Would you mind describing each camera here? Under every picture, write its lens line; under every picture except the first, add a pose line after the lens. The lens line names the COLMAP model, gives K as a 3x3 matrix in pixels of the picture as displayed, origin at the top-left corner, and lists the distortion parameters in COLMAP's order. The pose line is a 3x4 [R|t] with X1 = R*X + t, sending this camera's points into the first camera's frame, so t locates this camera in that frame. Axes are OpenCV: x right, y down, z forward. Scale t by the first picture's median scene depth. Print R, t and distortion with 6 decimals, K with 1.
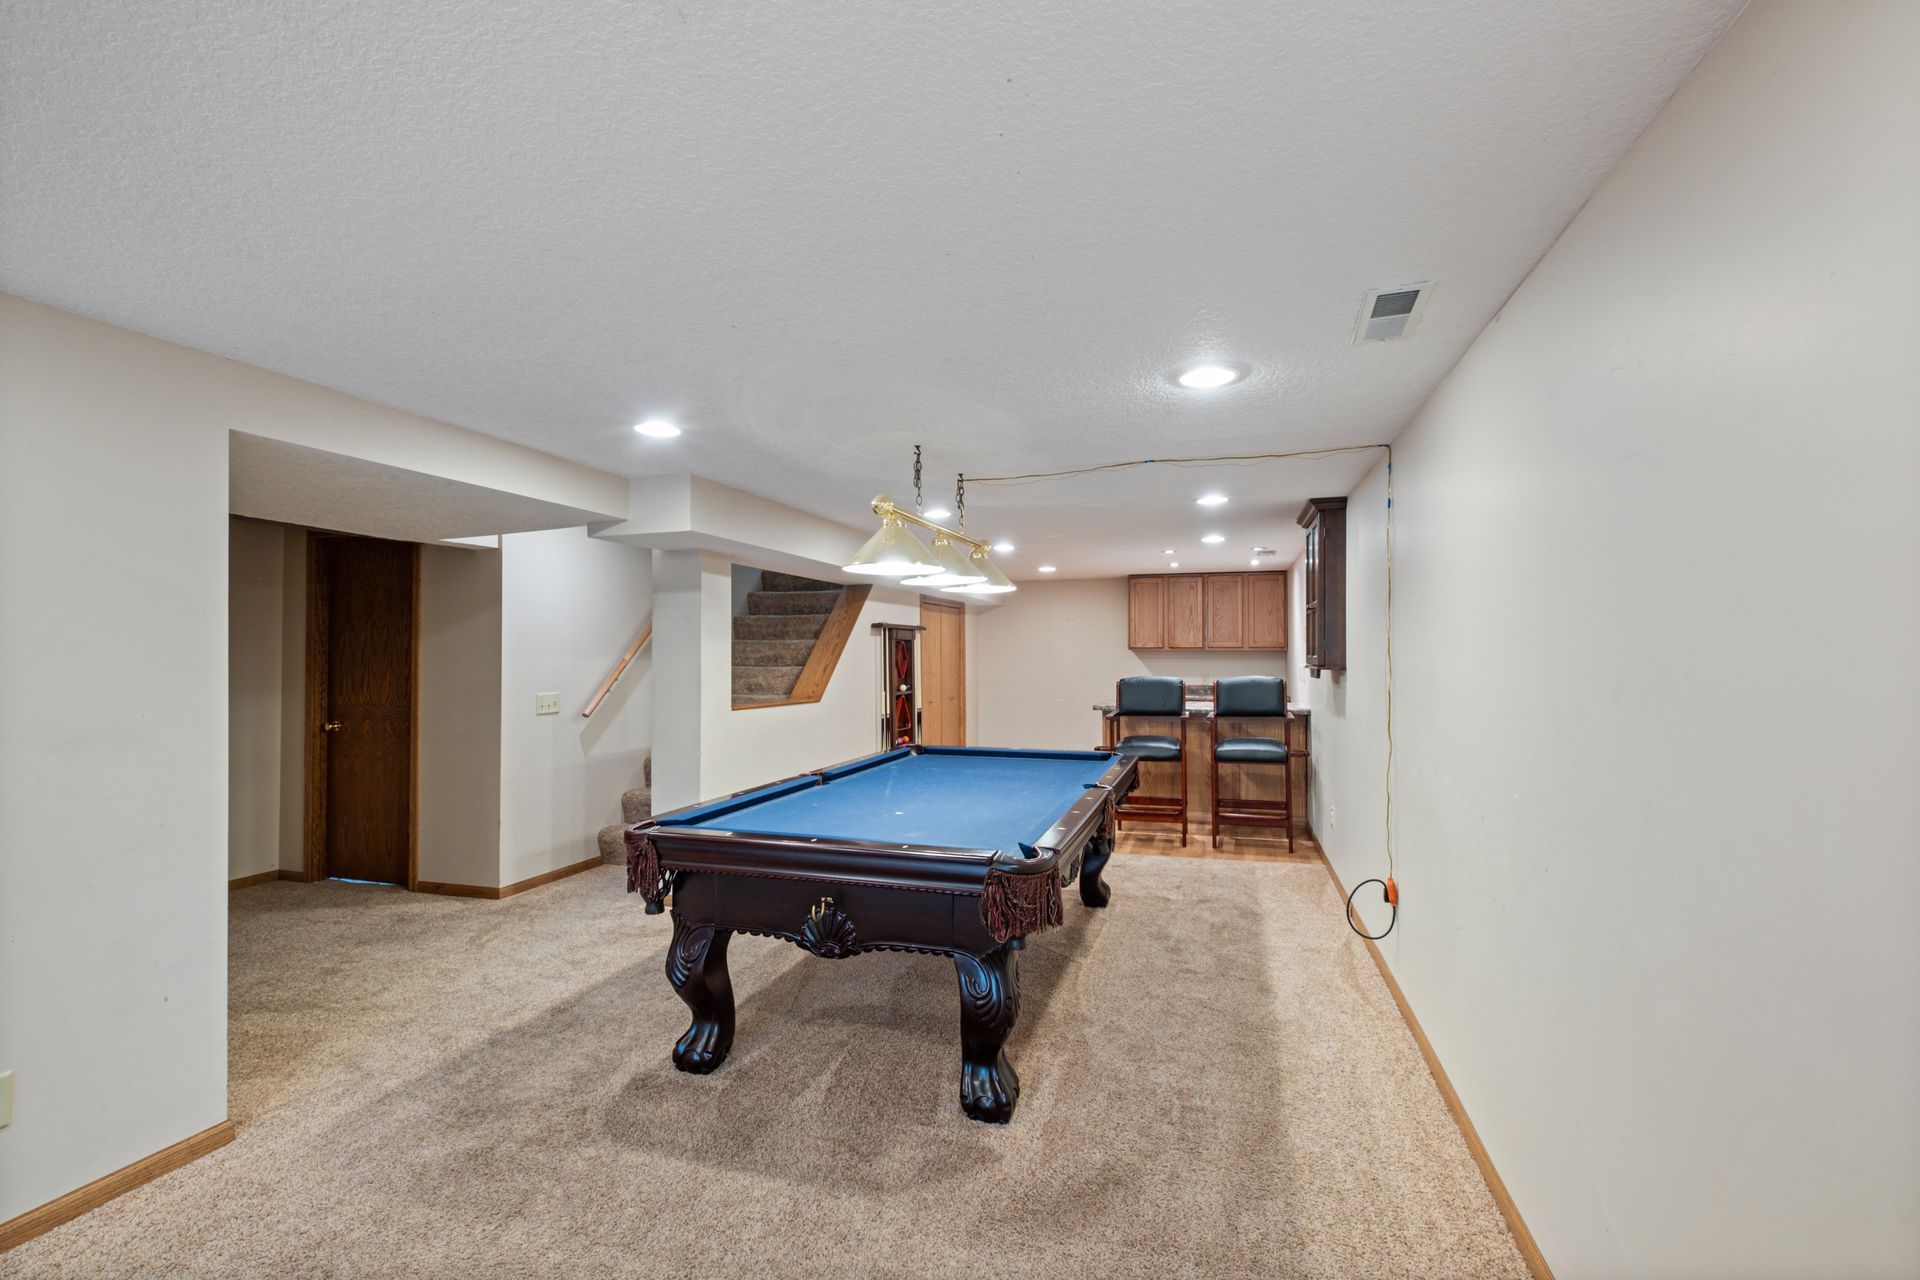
lens RADIAL K [[832.3, 0, 958.4], [0, 832.3, 635.7], [0, 0, 1]] dist [0.002368, 0.000343]
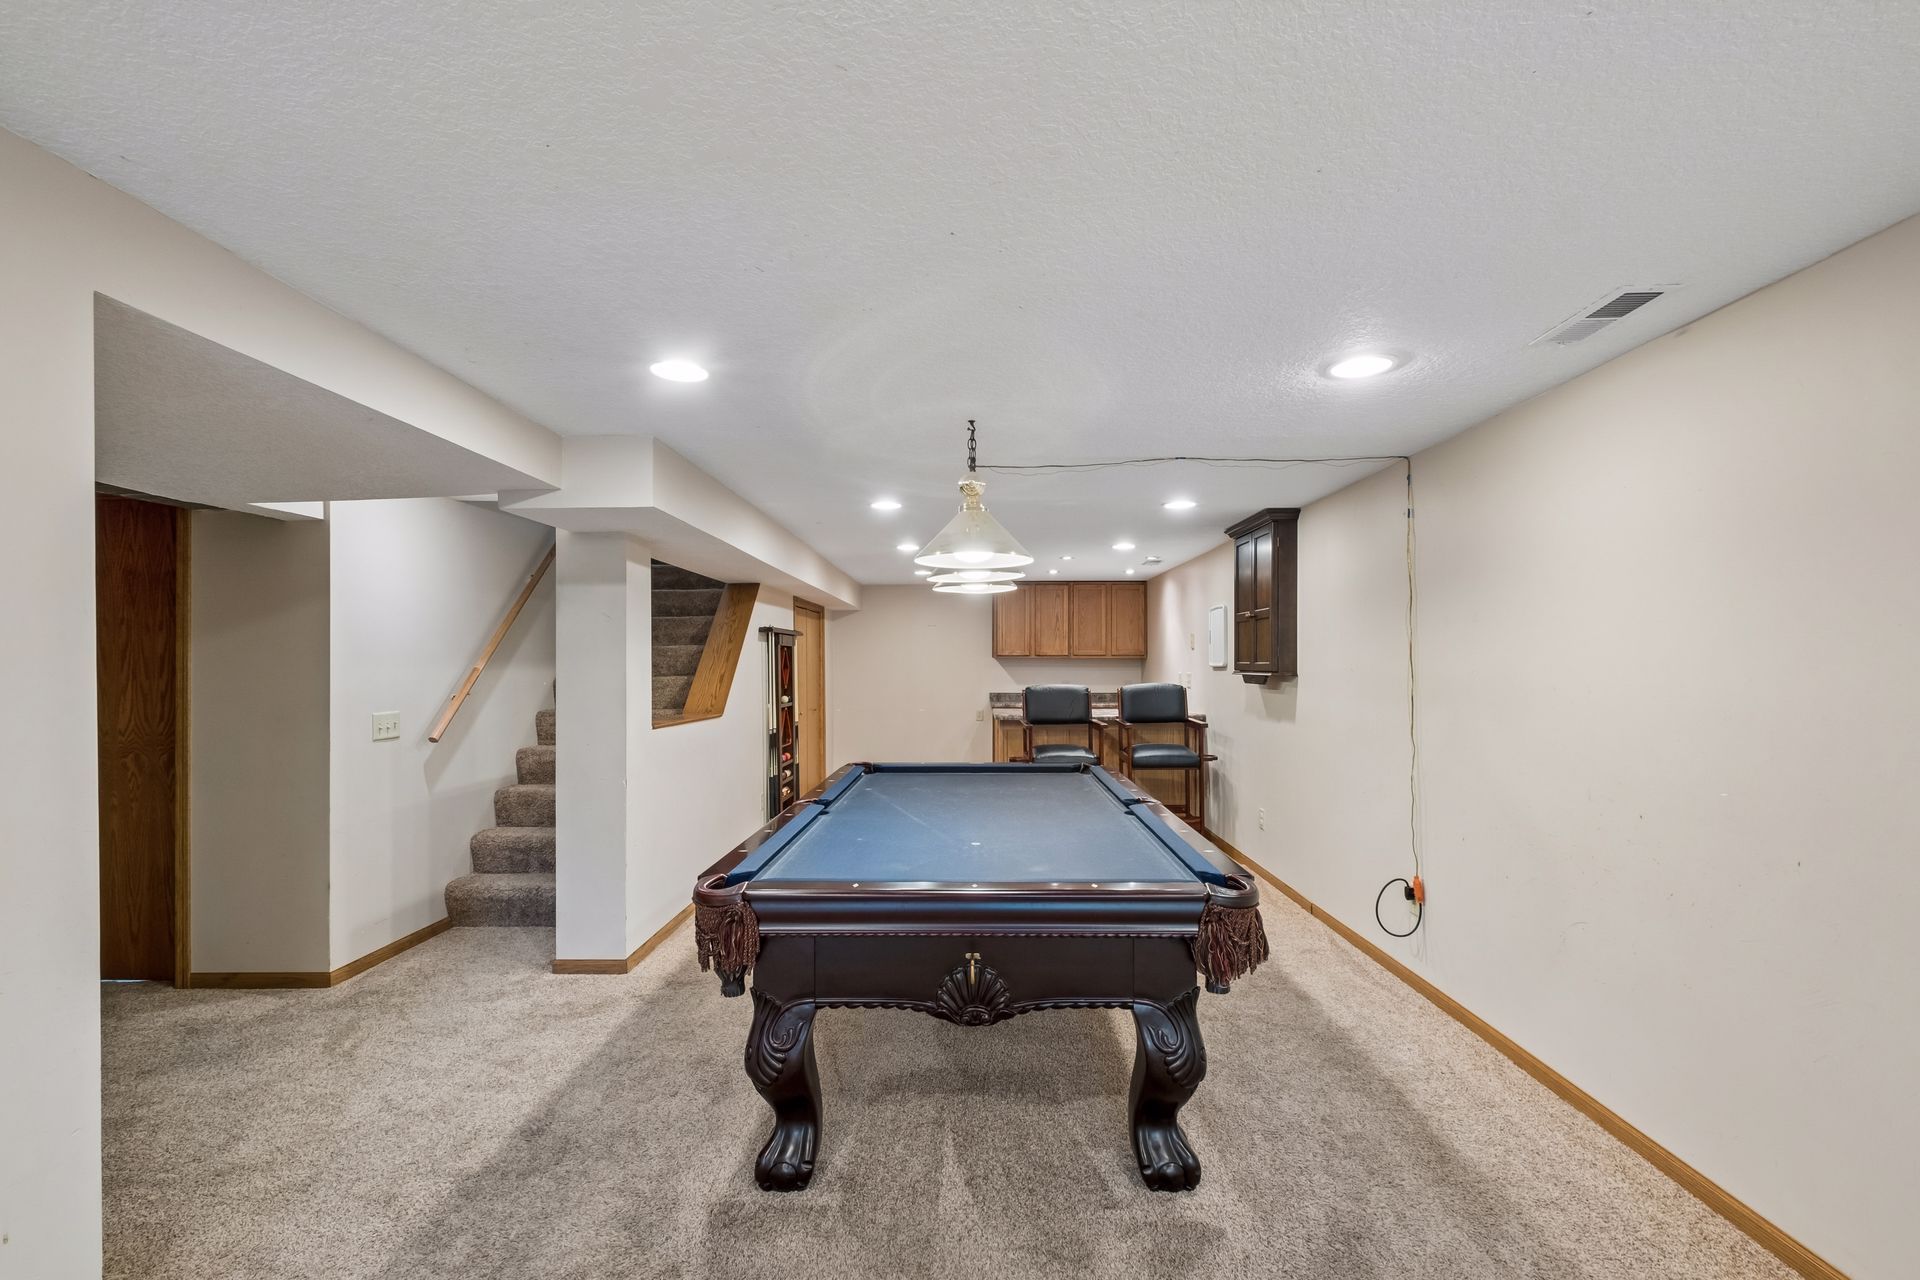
lens RADIAL K [[842.8, 0, 961.1], [0, 842.8, 652.5], [0, 0, 1]] dist [-0.002031, -0.001202]
pose [[0.958328, 0.002677, 0.285657, -0.216488], [-0.005306, 0.999950, 0.008431, 0.004924], [-0.285620, -0.009595, 0.958295, 0.109366]]
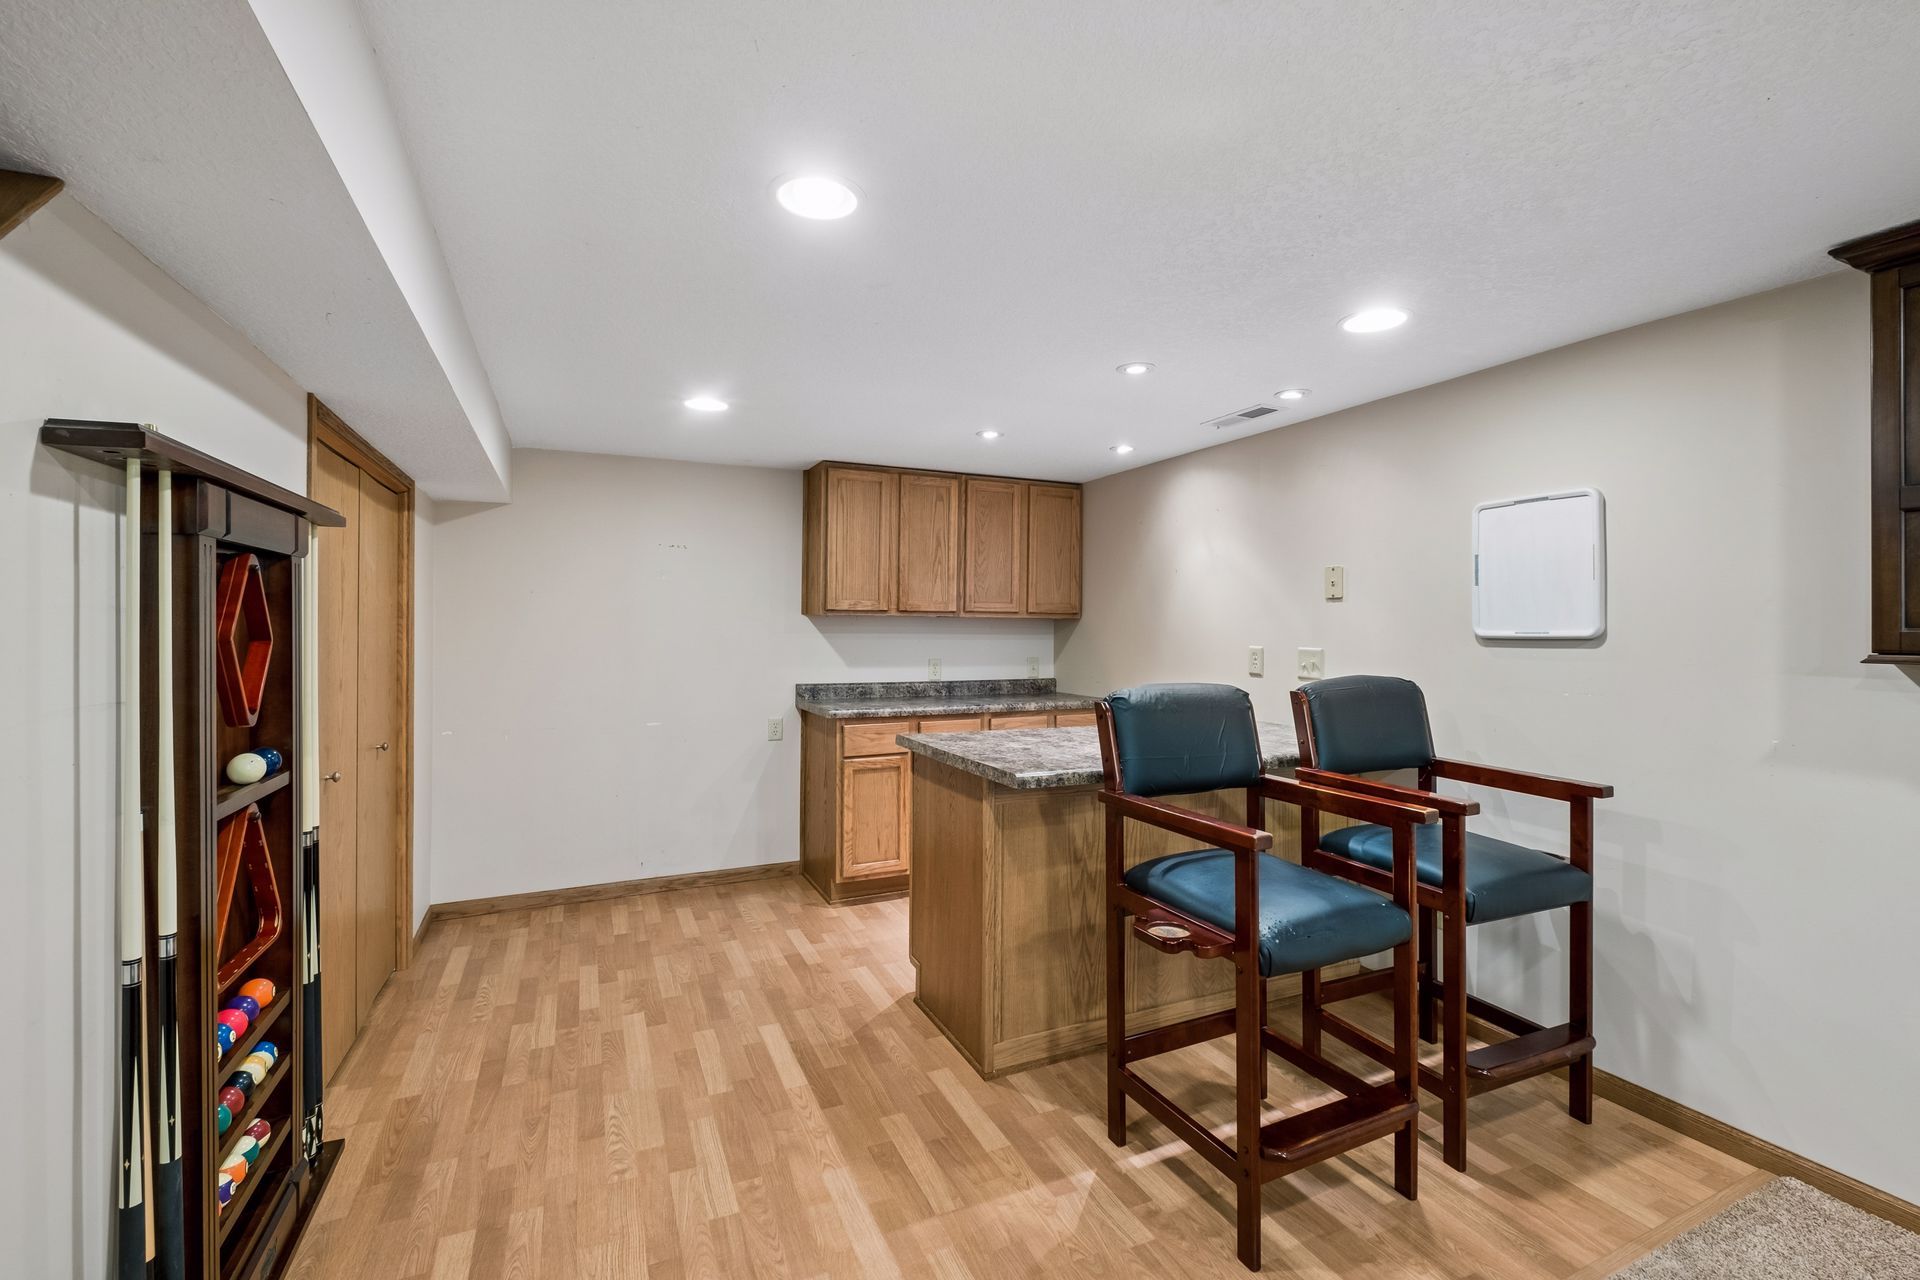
lens RADIAL K [[840.1, 0, 954.1], [0, 840.1, 620.0], [0, 0, 1]] dist [-0.000498, -0.000176]
pose [[0.750596, 0.008978, 0.660700, -0.109840], [-0.018397, 0.999804, 0.007314, 0.027490], [-0.660505, -0.017645, 0.750614, 1.069077]]
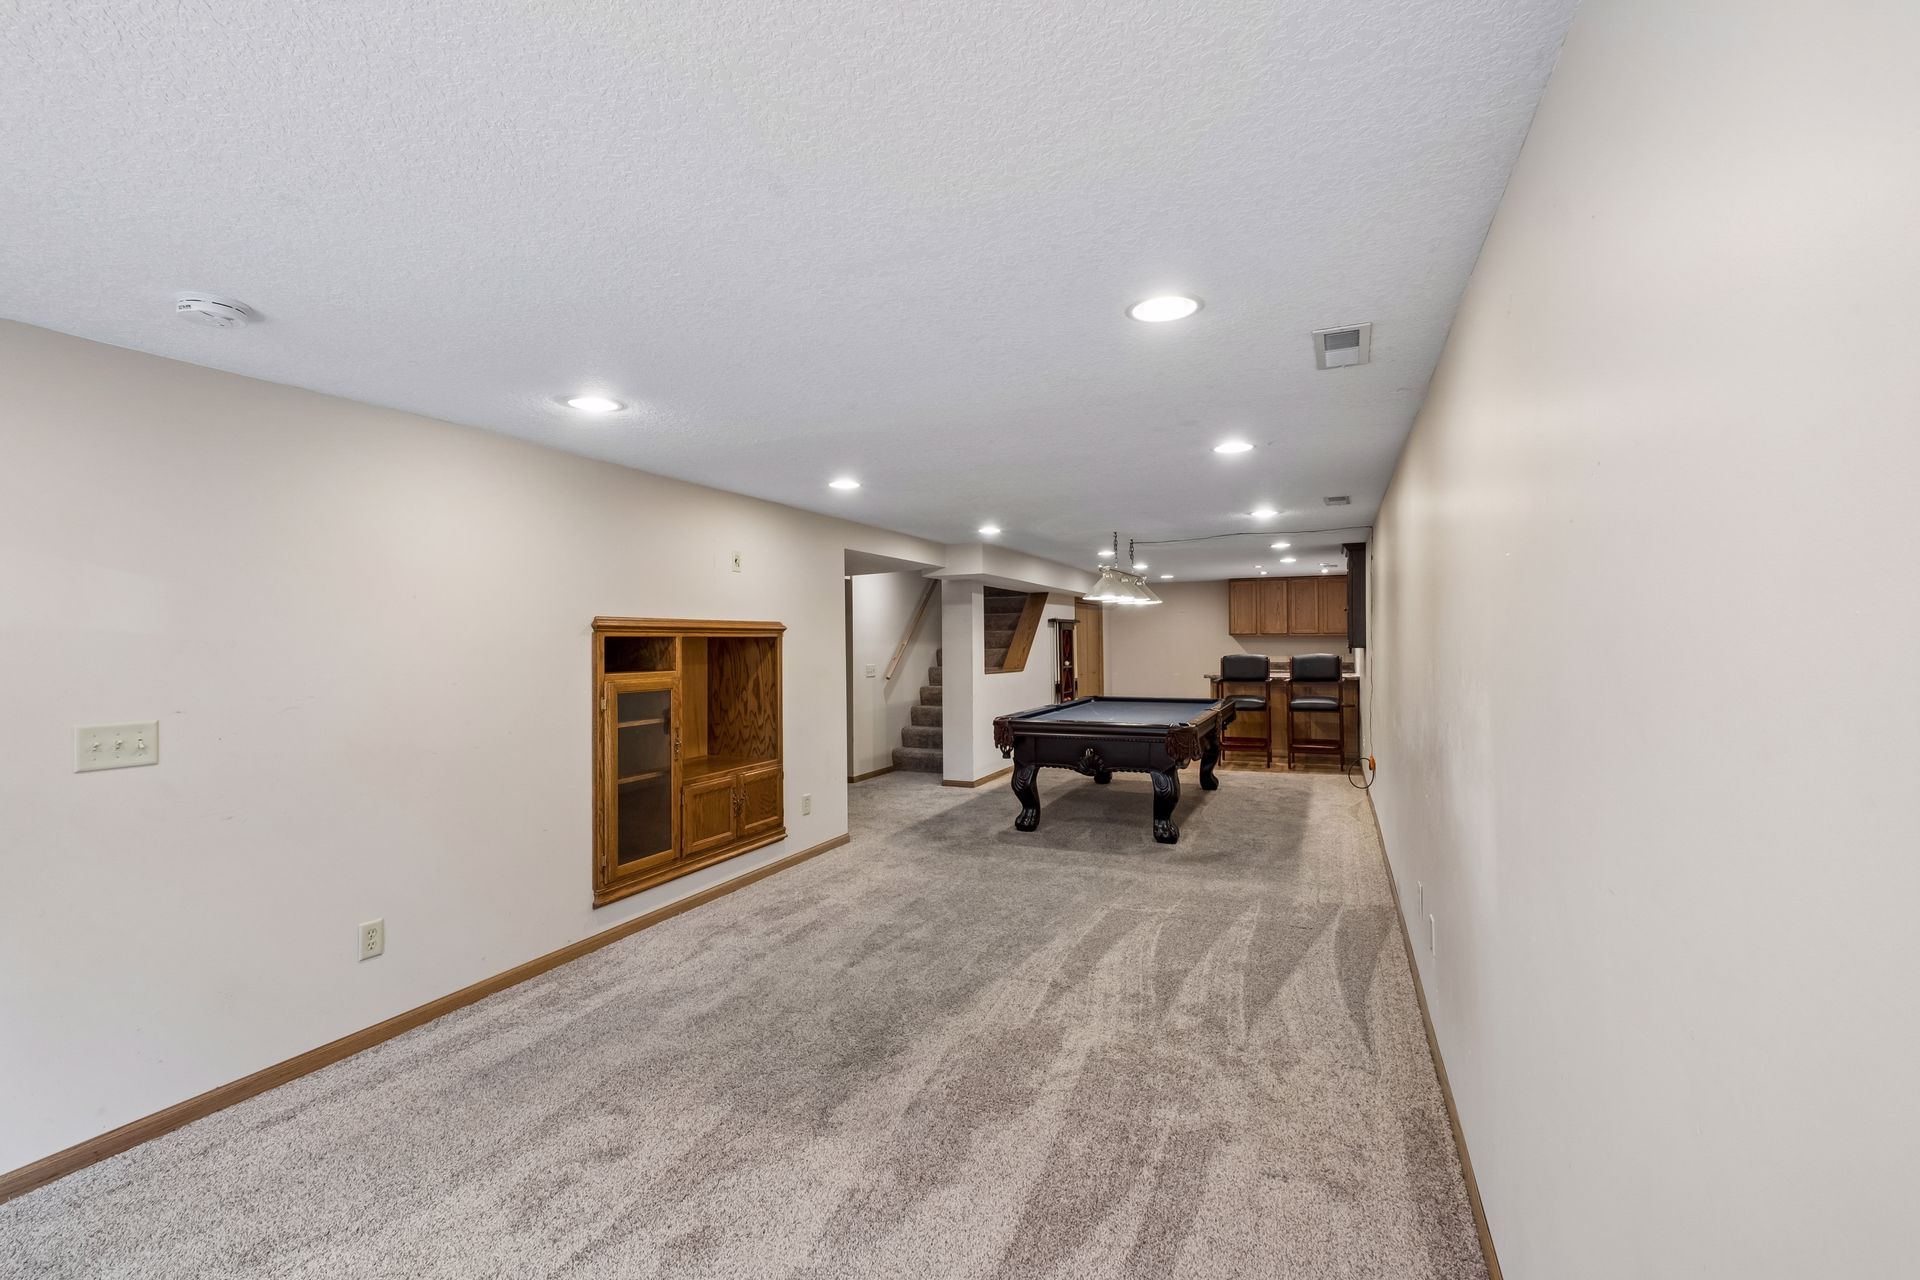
lens RADIAL K [[840.1, 0, 954.1], [0, 840.1, 620.0], [0, 0, 1]] dist [-0.000498, -0.000176]
pose [[0.993225, -0.007768, -0.115946, -0.136342], [0.007670, 0.999970, -0.001287, -0.017248], [0.115952, 0.000389, 0.993255, -0.683785]]
